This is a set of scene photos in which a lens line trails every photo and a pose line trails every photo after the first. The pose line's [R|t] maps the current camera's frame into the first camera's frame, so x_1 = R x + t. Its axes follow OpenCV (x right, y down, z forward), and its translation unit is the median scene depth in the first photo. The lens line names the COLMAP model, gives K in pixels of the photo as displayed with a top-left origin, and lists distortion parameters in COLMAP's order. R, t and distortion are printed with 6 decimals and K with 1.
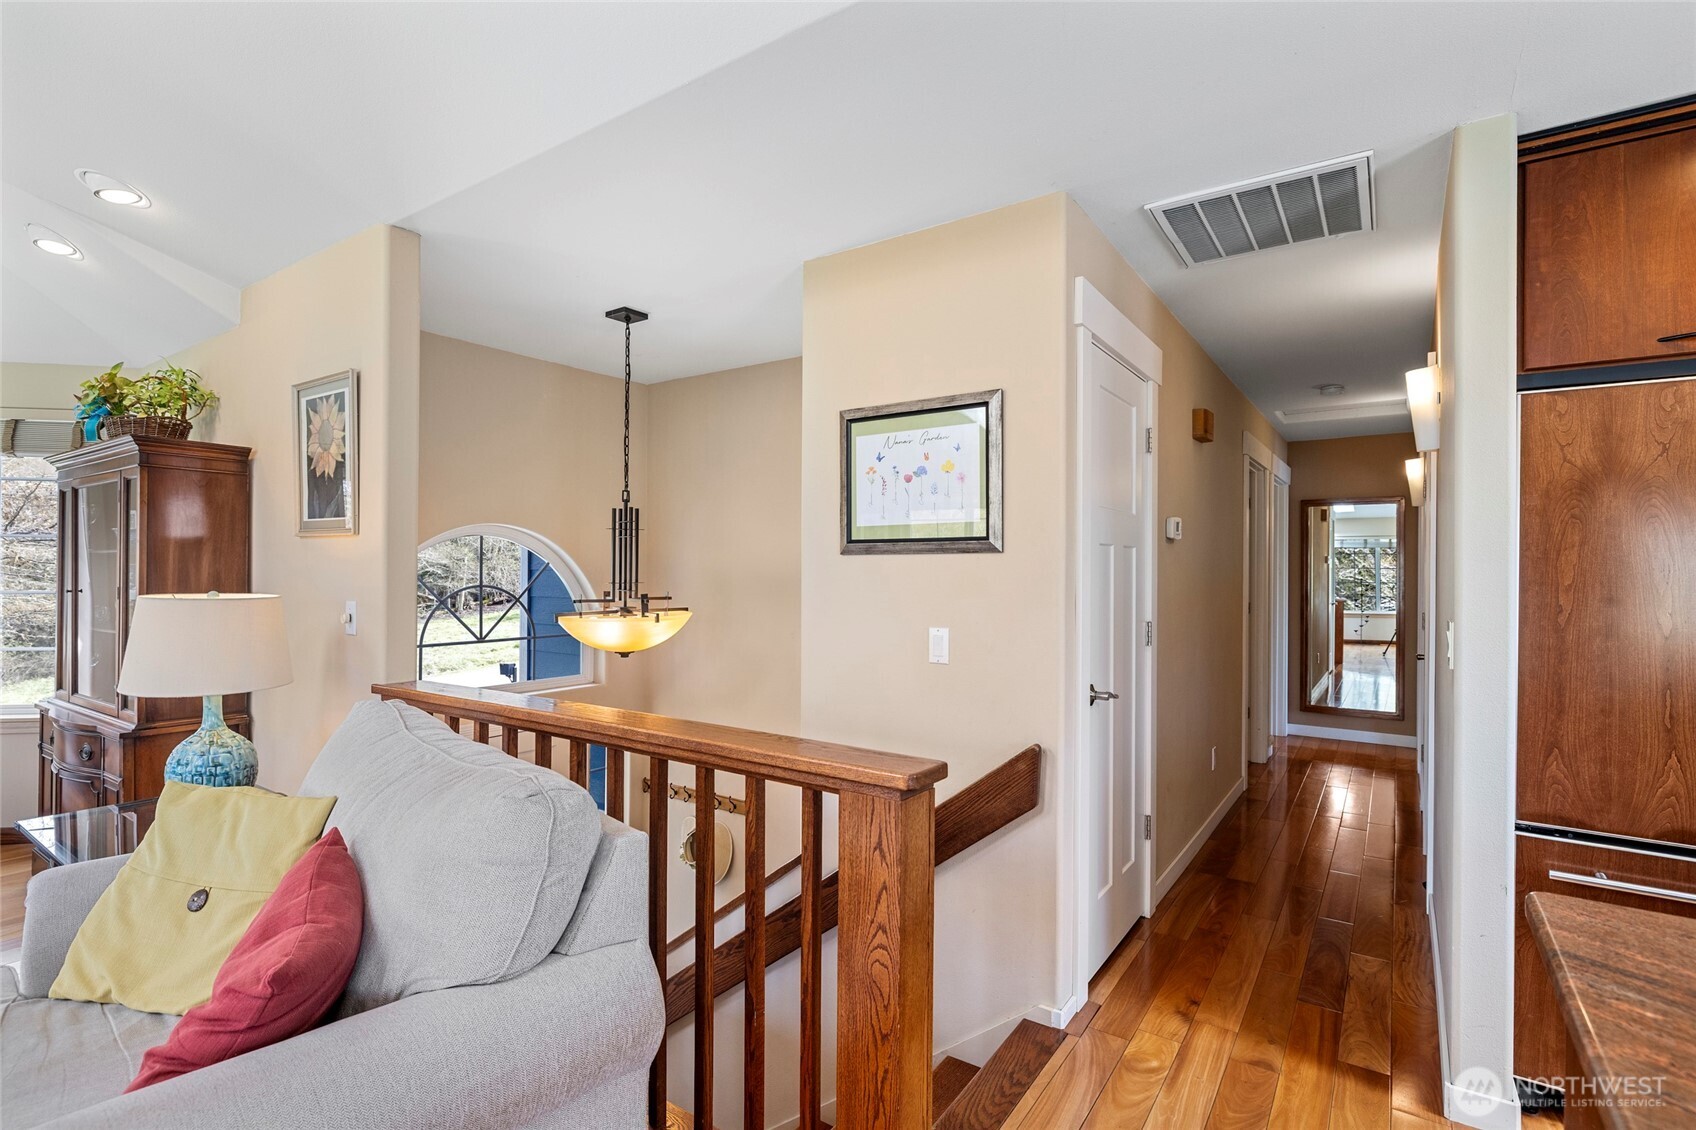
lens RADIAL K [[805.9, 0, 848.0], [0, 805.9, 565.0], [0, 0, 1]] dist [0.001425, 0.000216]
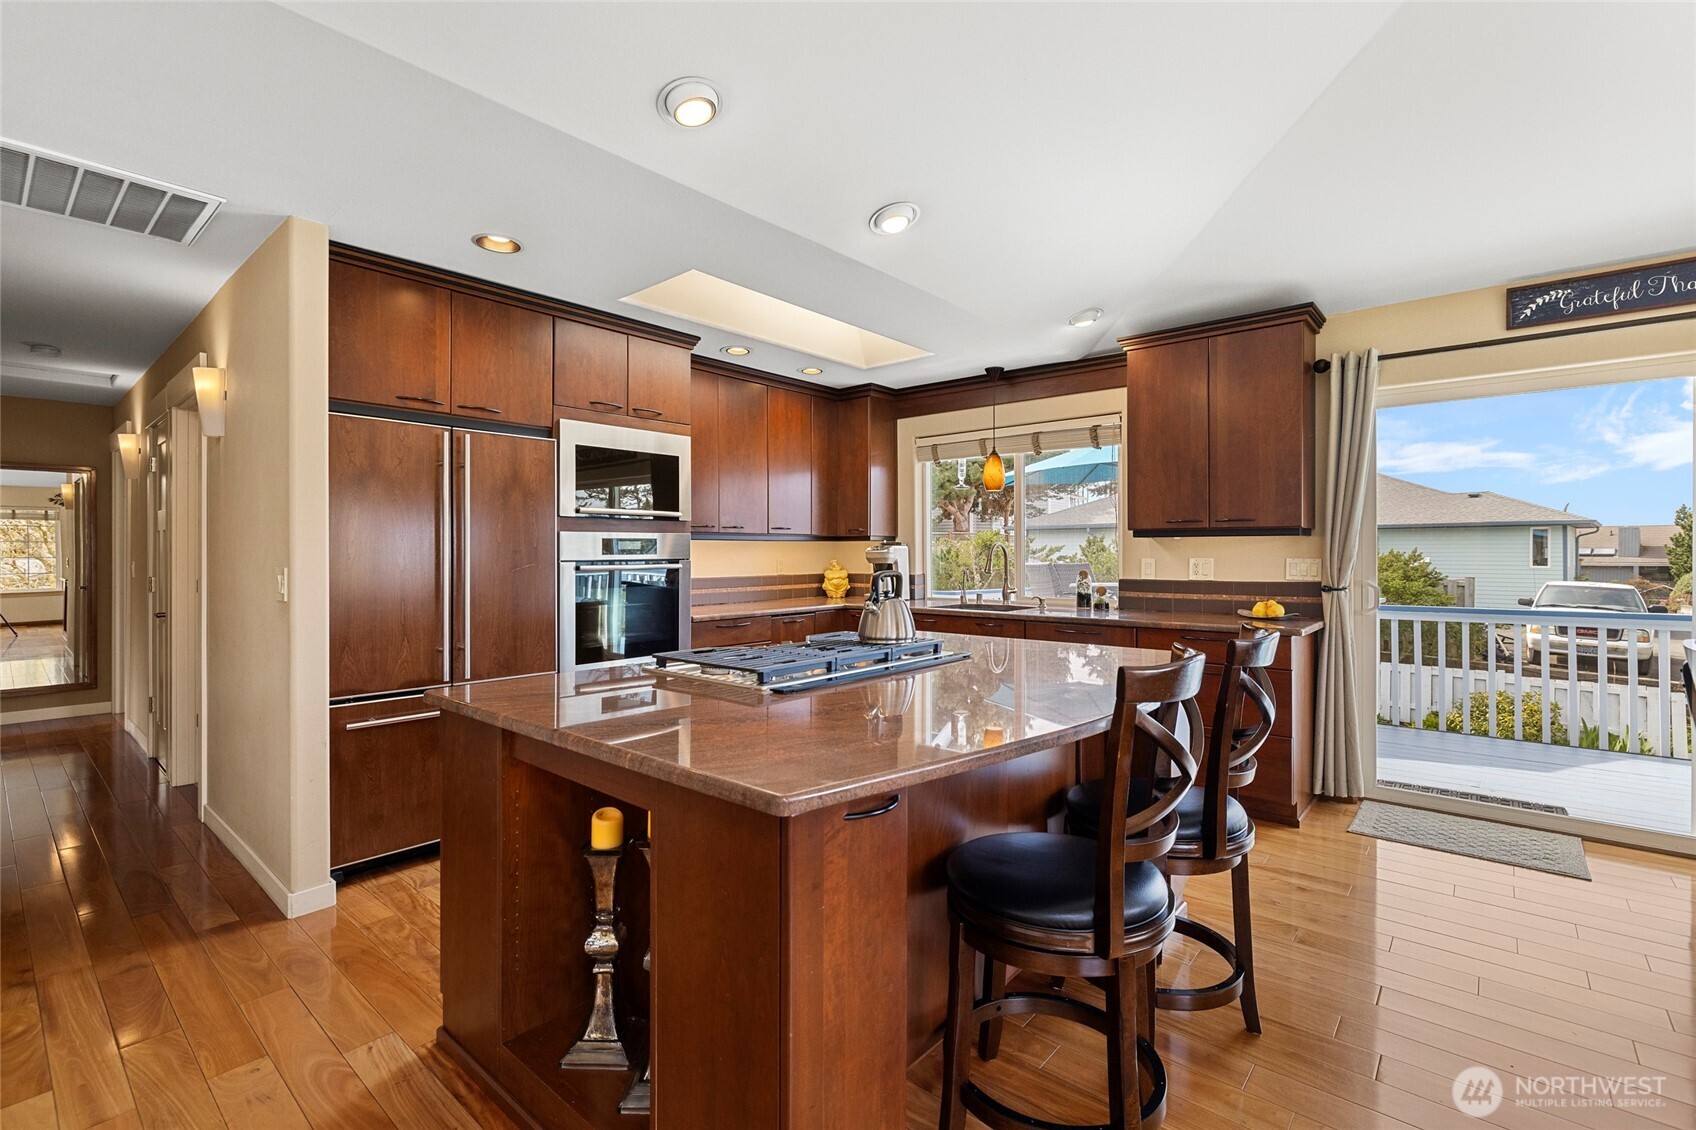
lens RADIAL K [[757.6, 0, 840.3], [0, 757.6, 553.1], [0, 0, 1]] dist [-0.002406, 0.000021]
pose [[0.108826, -0.009362, 0.994017, -0.392036], [-0.002711, 0.999949, 0.009714, 0.026161], [-0.994057, -0.003752, 0.108795, -0.084933]]
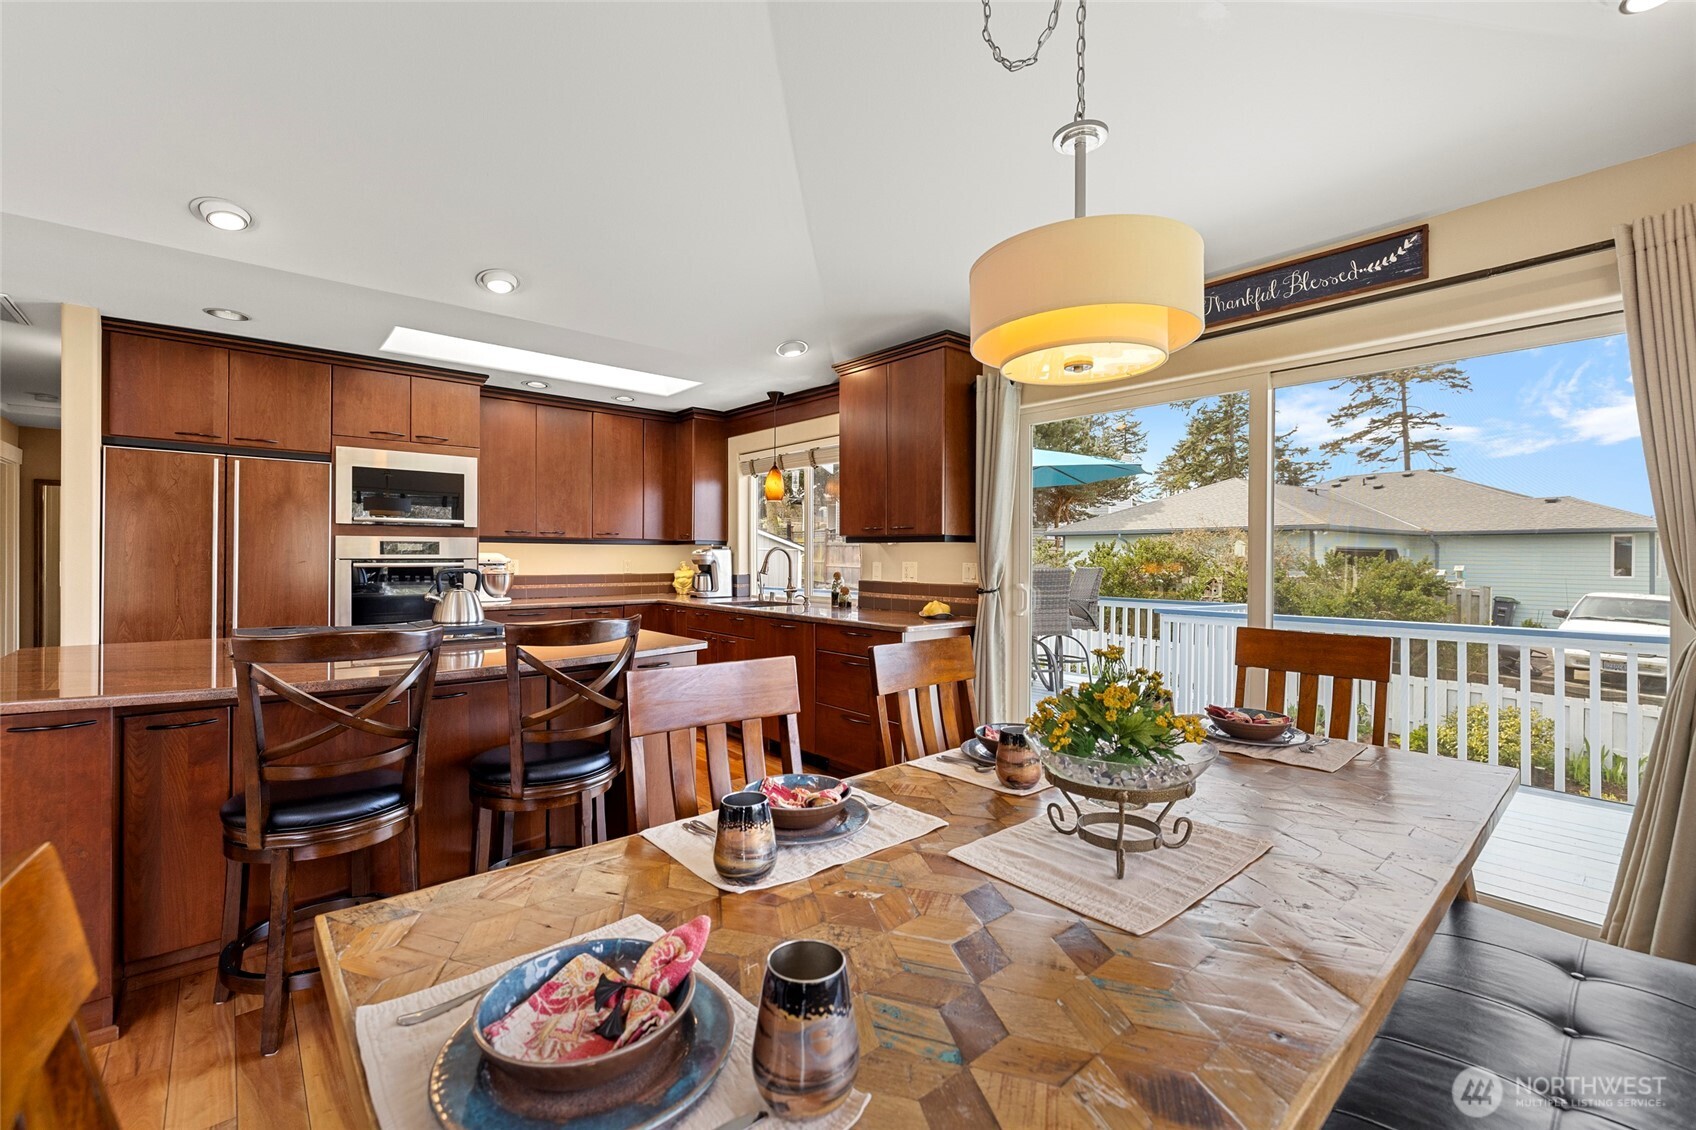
lens RADIAL K [[709.8, 0, 838.9], [0, 709.8, 557.3], [0, 0, 1]] dist [0.003840, 0.000340]
pose [[0.253410, -0.009086, 0.967316, -0.358106], [-0.009362, 0.999886, 0.011844, 0.020017], [-0.967314, -0.012057, 0.253296, -1.042384]]
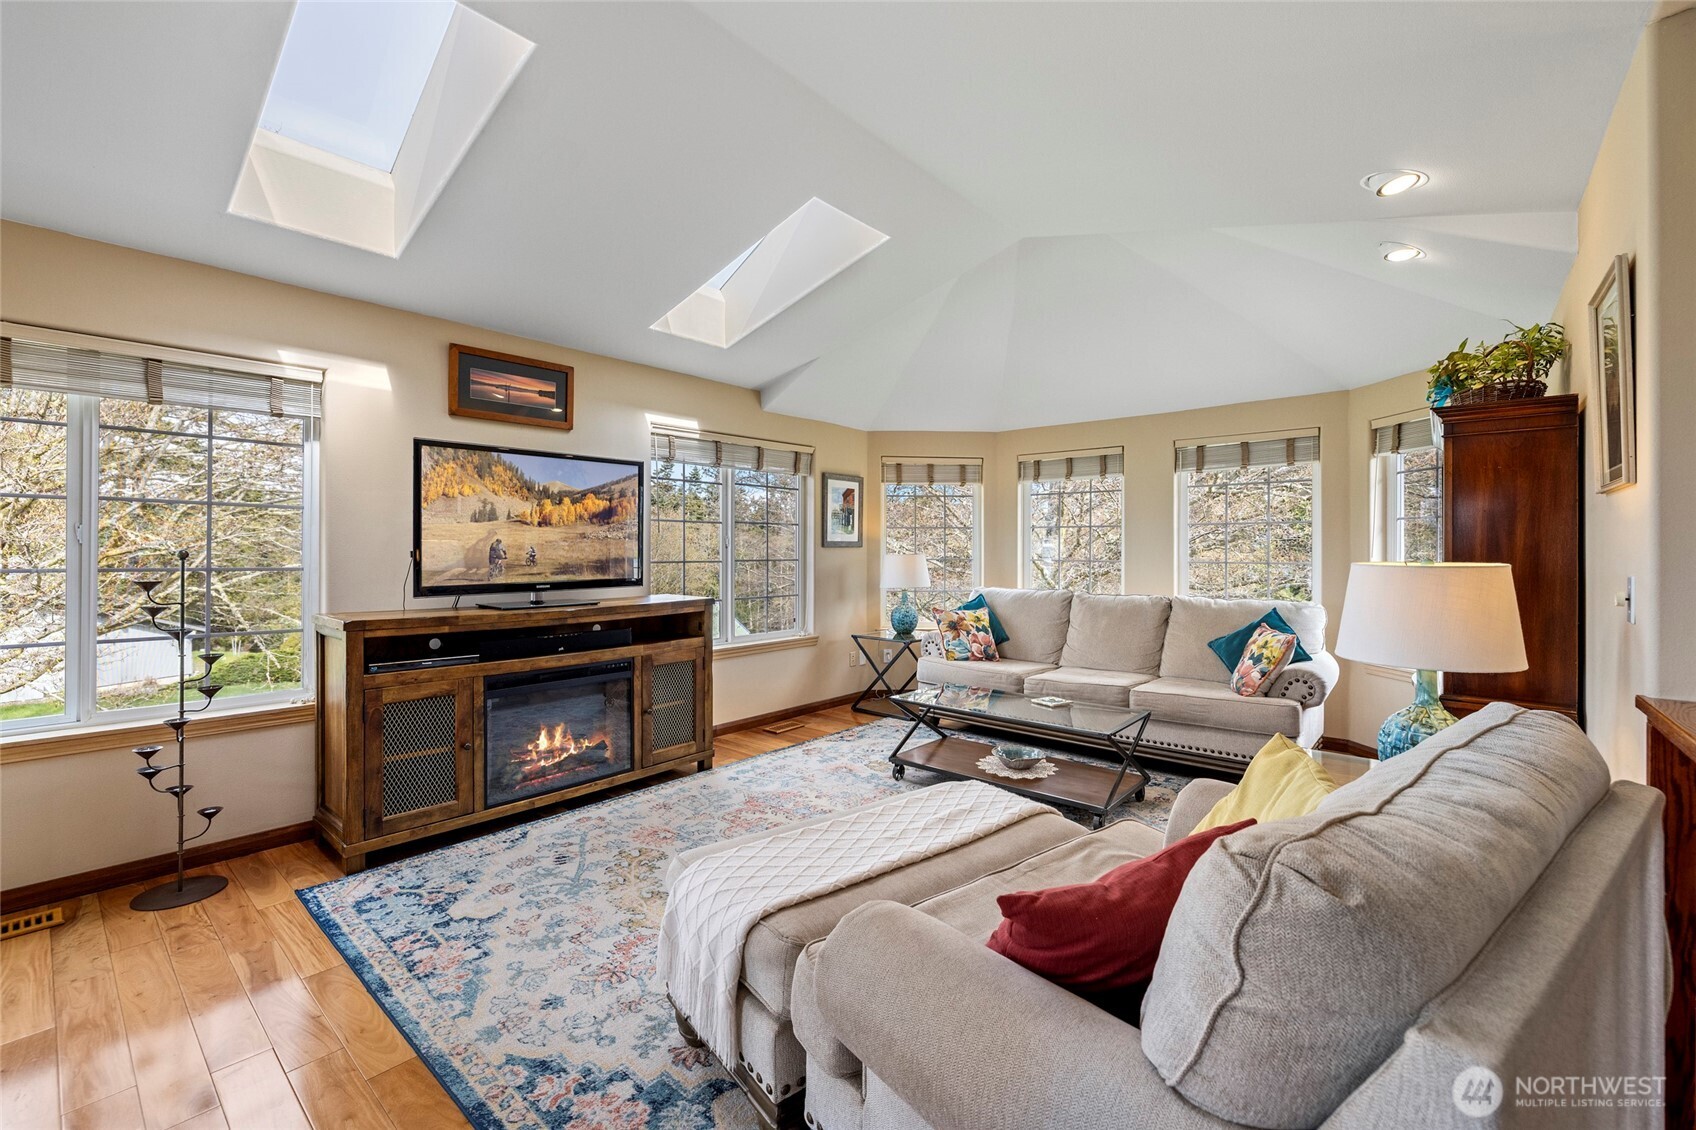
lens RADIAL K [[709.2, 0, 830.3], [0, 709.2, 551.0], [0, 0, 1]] dist [-0.000279, 0.000143]
pose [[-0.121787, -0.008964, -0.992516, 0.113812], [0.004939, 0.999941, -0.009637, 0.029371], [0.992544, -0.006075, -0.121735, 0.430847]]
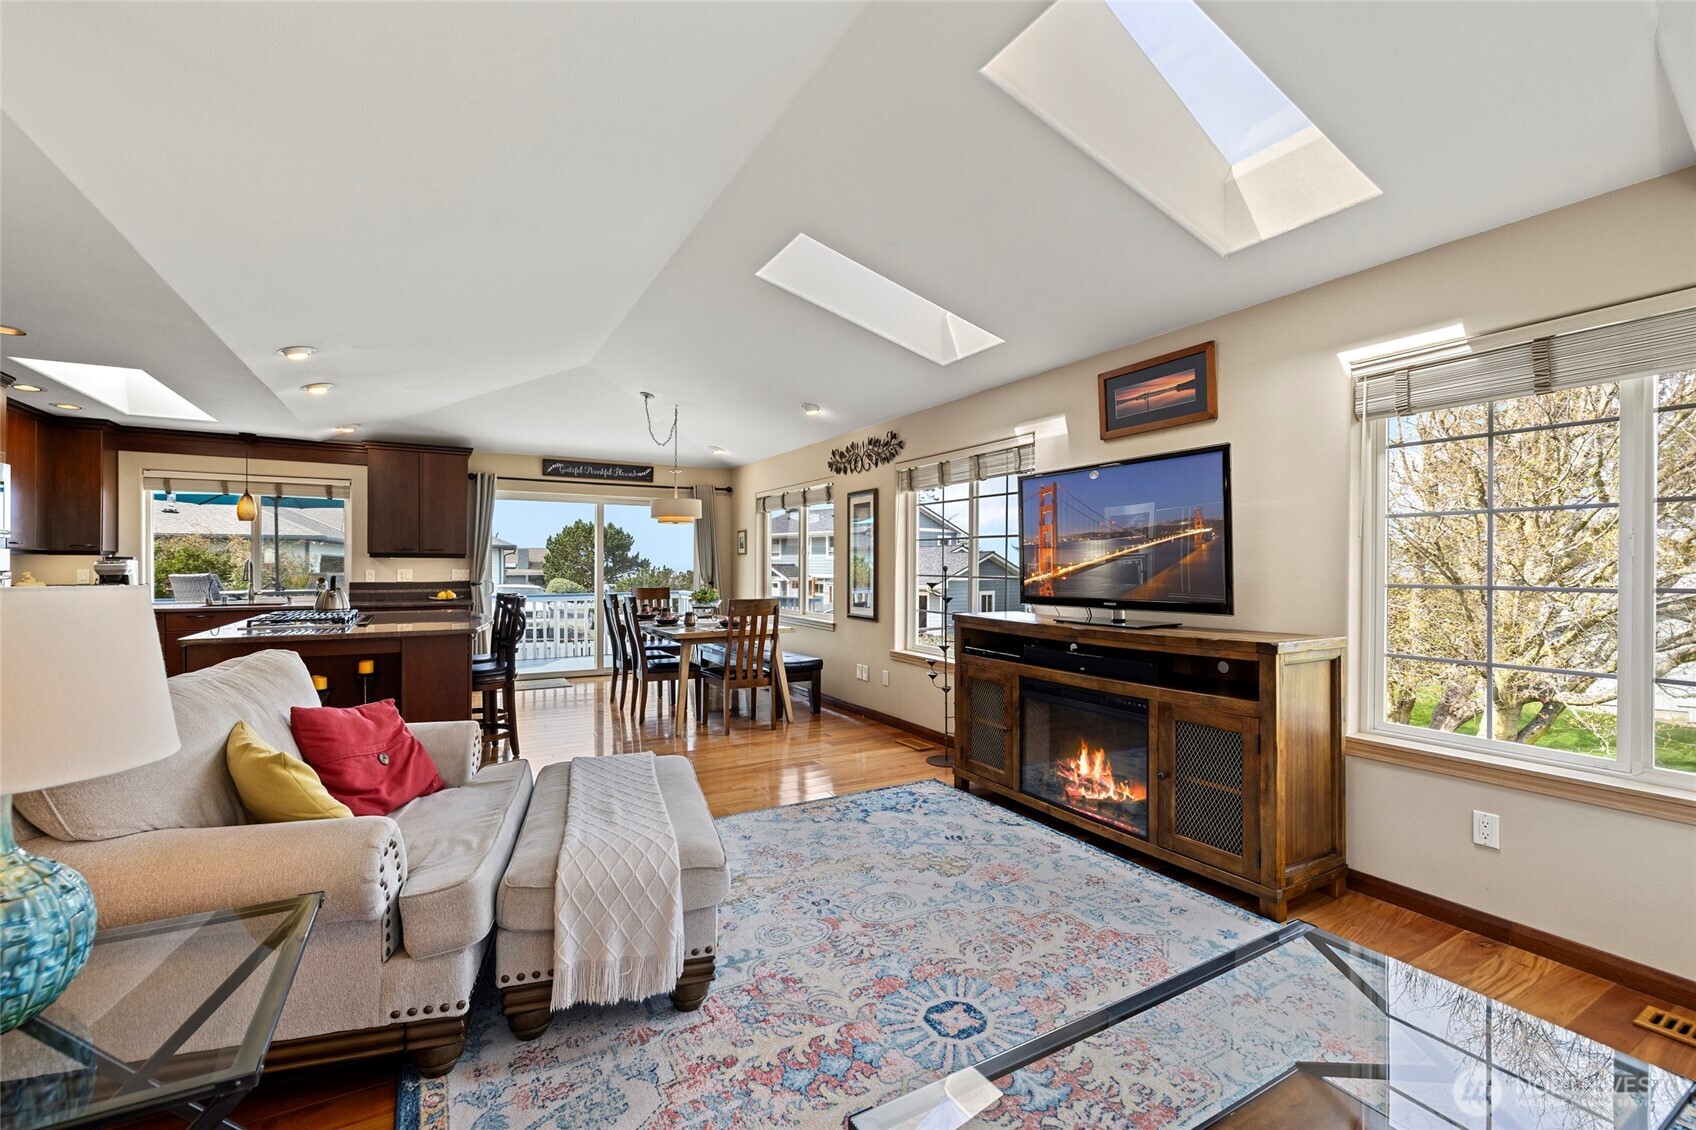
lens RADIAL K [[719.5, 0, 836.6], [0, 719.5, 568.7], [0, 0, 1]] dist [0.001416, 0.000048]
pose [[-0.899015, -0.012444, 0.437741, -1.518699], [-0.012443, 0.999918, 0.002870, 0.018123], [-0.437741, -0.002866, -0.899097, 1.224411]]
